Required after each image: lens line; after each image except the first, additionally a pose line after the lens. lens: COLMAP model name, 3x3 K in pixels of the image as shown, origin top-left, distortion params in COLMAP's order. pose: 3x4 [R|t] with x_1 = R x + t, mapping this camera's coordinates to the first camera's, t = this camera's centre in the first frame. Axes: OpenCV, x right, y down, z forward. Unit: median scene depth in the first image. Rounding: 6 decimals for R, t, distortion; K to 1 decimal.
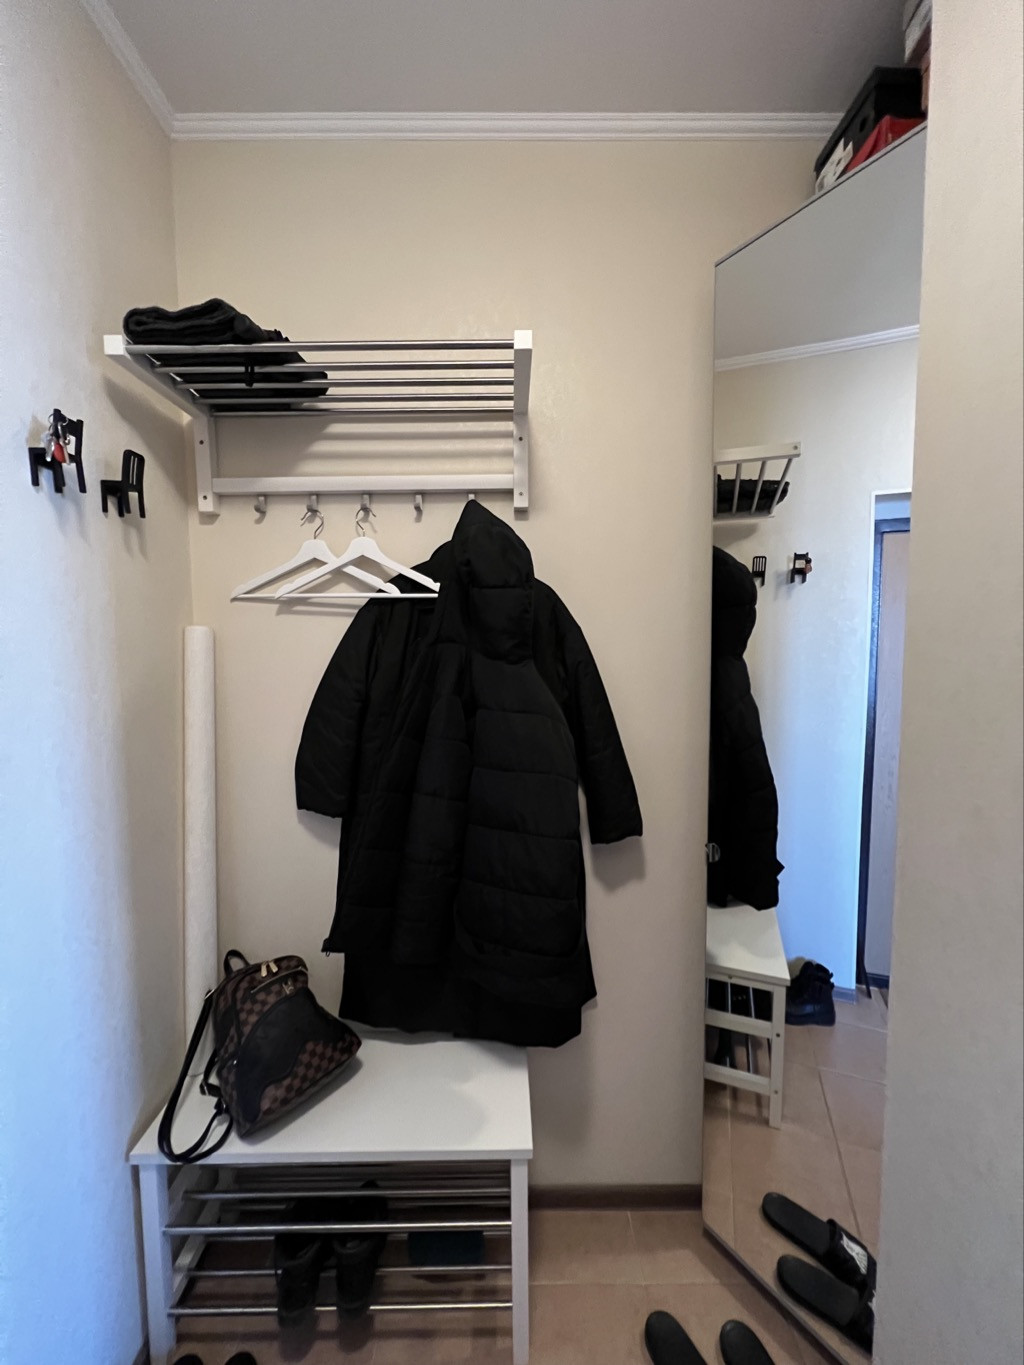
lens RADIAL K [[550.4, 0, 511.0], [0, 550.4, 692.2], [0, 0, 1]] dist [-0.001225, -0.000062]
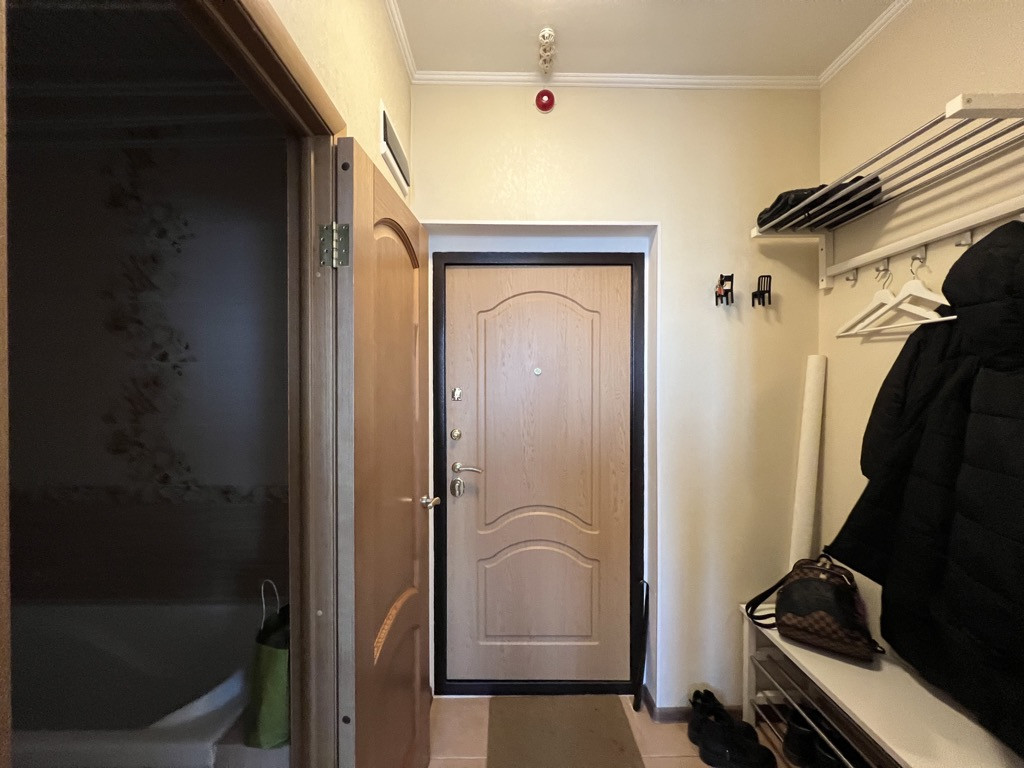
lens RADIAL K [[407.1, 0, 513.9], [0, 407.1, 389.7], [0, 0, 1]] dist [0.000549, 0.000192]
pose [[0.004110, 0.022615, -0.999736, 0.729827], [-0.071313, 0.997205, 0.022264, 0.029981], [0.997446, 0.071202, 0.005711, 0.047646]]
